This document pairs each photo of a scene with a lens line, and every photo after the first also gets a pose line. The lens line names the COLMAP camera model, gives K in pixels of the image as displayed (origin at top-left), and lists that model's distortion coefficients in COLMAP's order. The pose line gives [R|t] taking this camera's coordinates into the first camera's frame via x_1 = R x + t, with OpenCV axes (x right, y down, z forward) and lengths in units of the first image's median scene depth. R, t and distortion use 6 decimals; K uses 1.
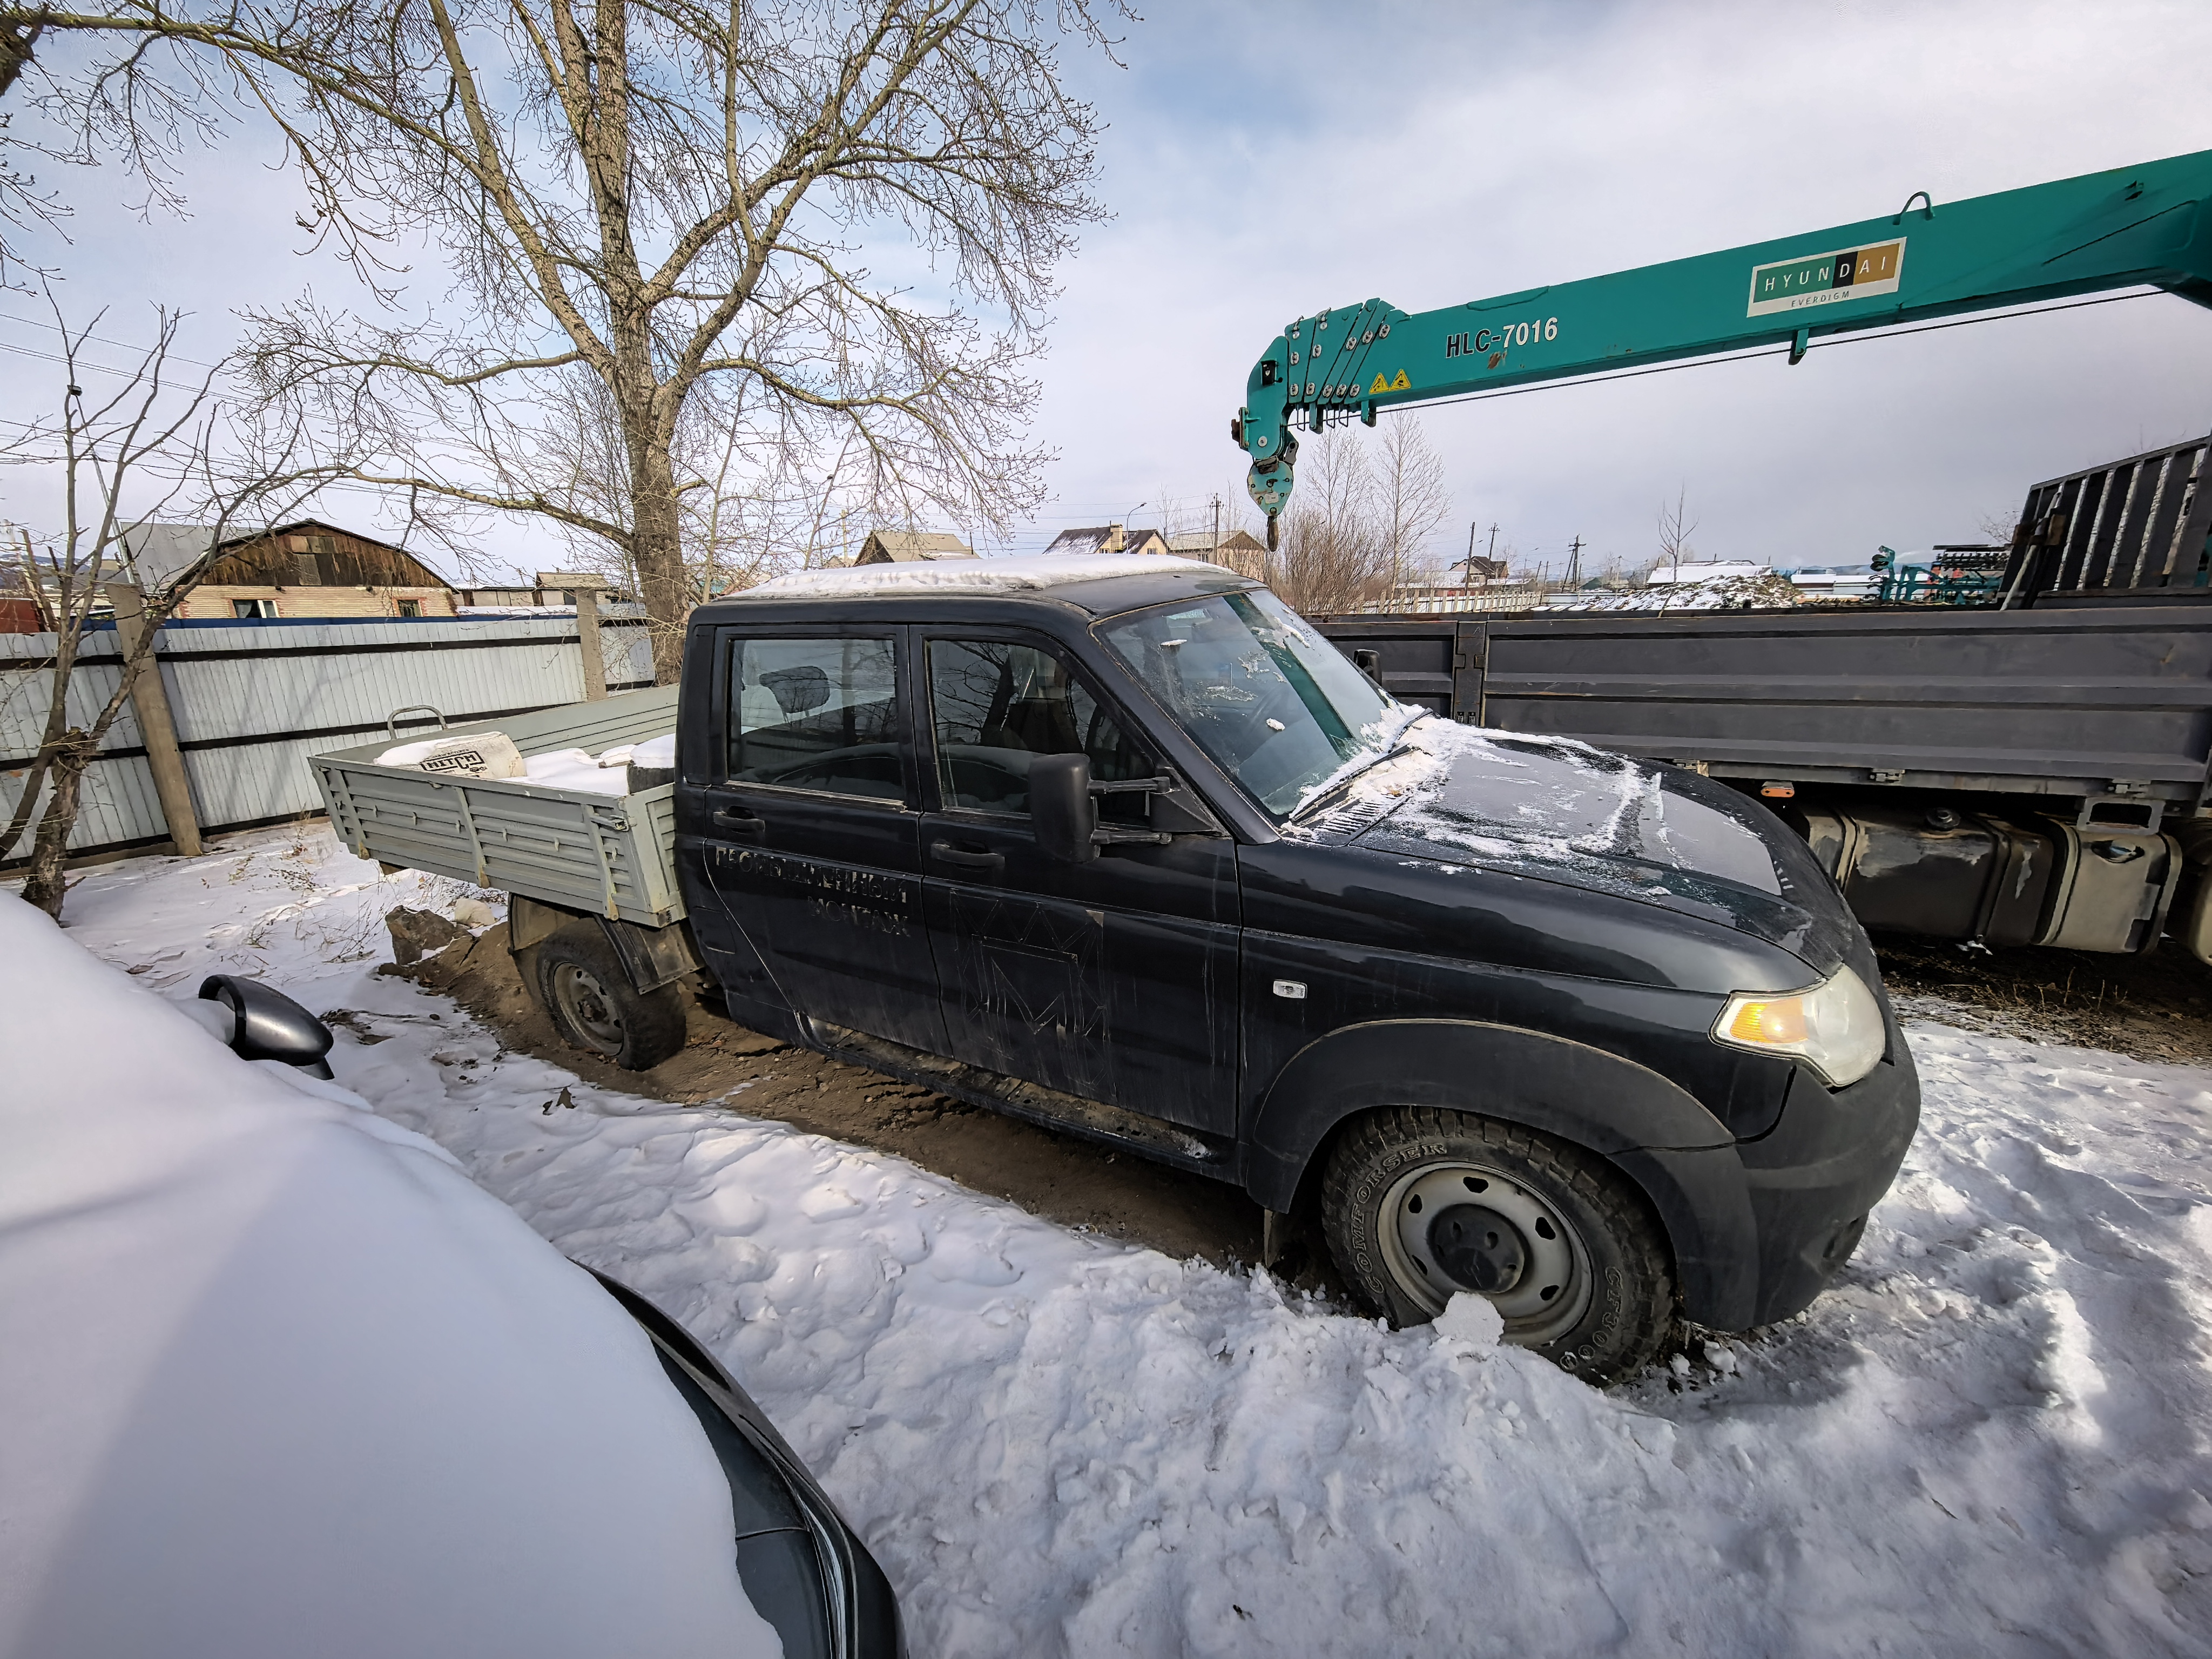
lens RADIAL K [[830.8, 0, 1106.0], [0, 830.8, 829.5], [0, 0, 1]] dist [-0.028150, -0.000016]
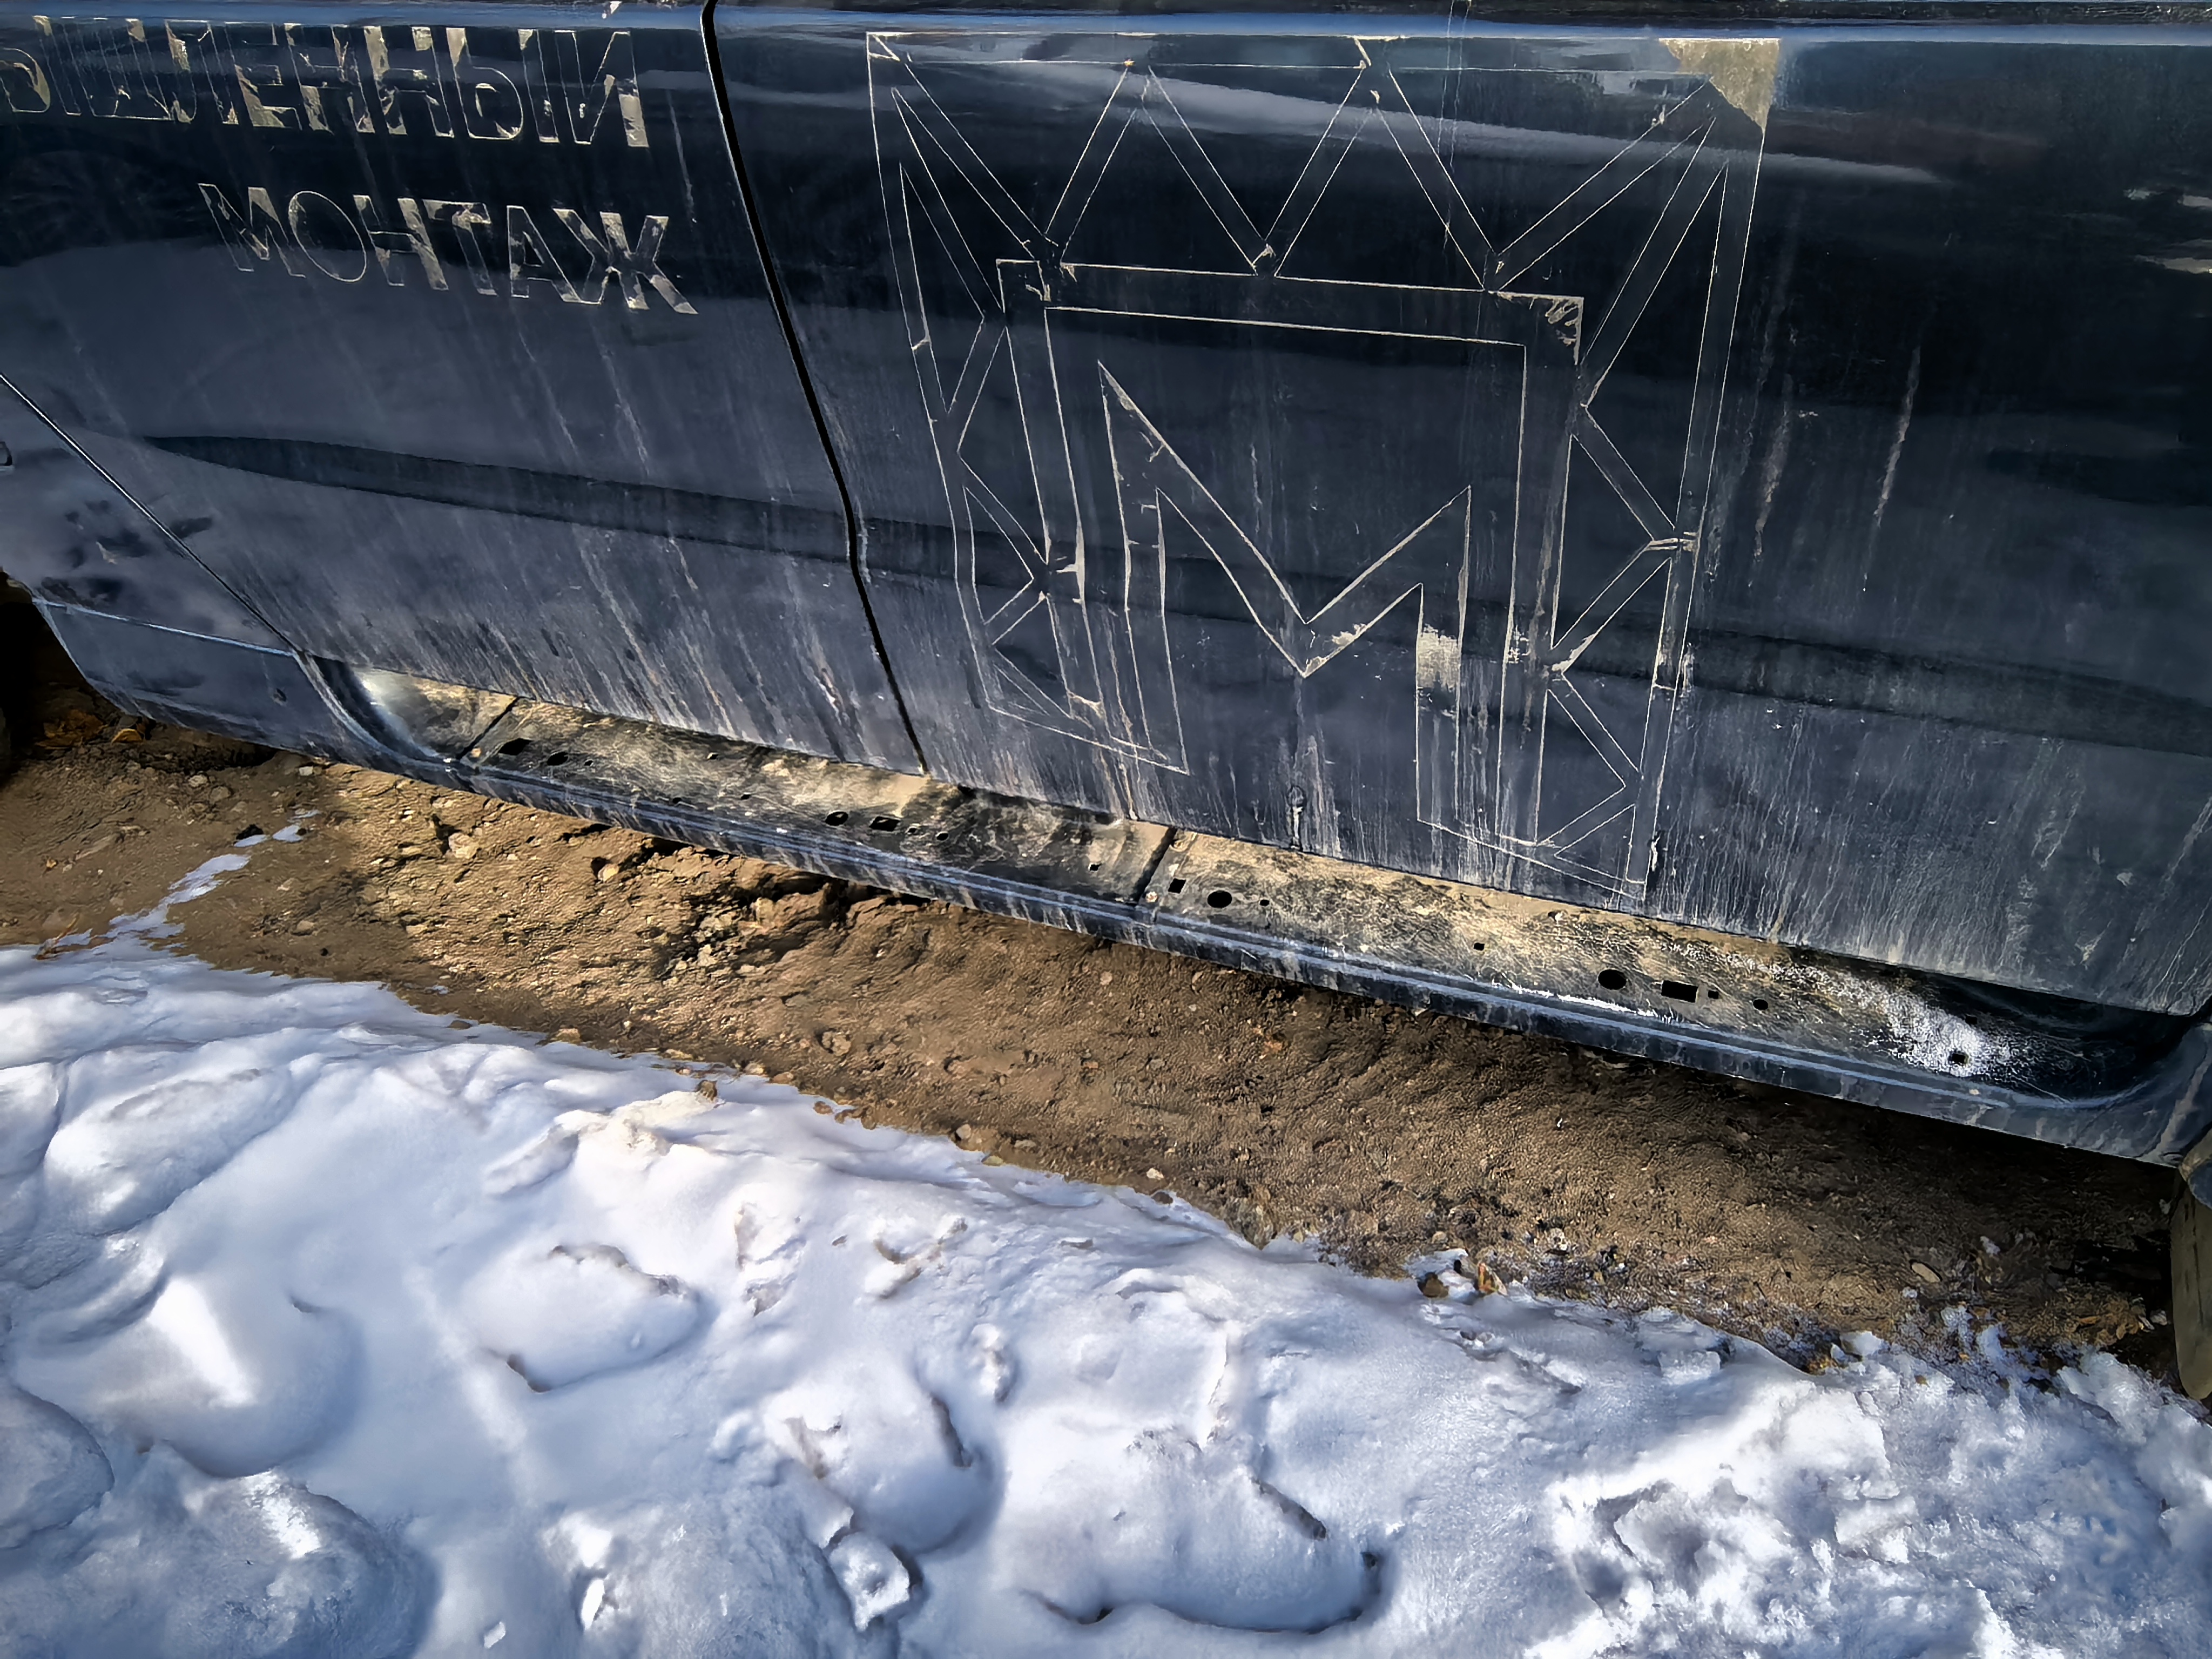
lens RADIAL K [[1584.6, 0, 1114.5], [0, 1584.6, 837.2], [0, 0, 1]] dist [-0.030400, 0.036499]
pose [[0.992490, -0.104358, 0.063821, -0.161267], [0.070119, 0.912851, 0.402226, 0.093793], [-0.100235, -0.394730, 0.913313, 0.527422]]
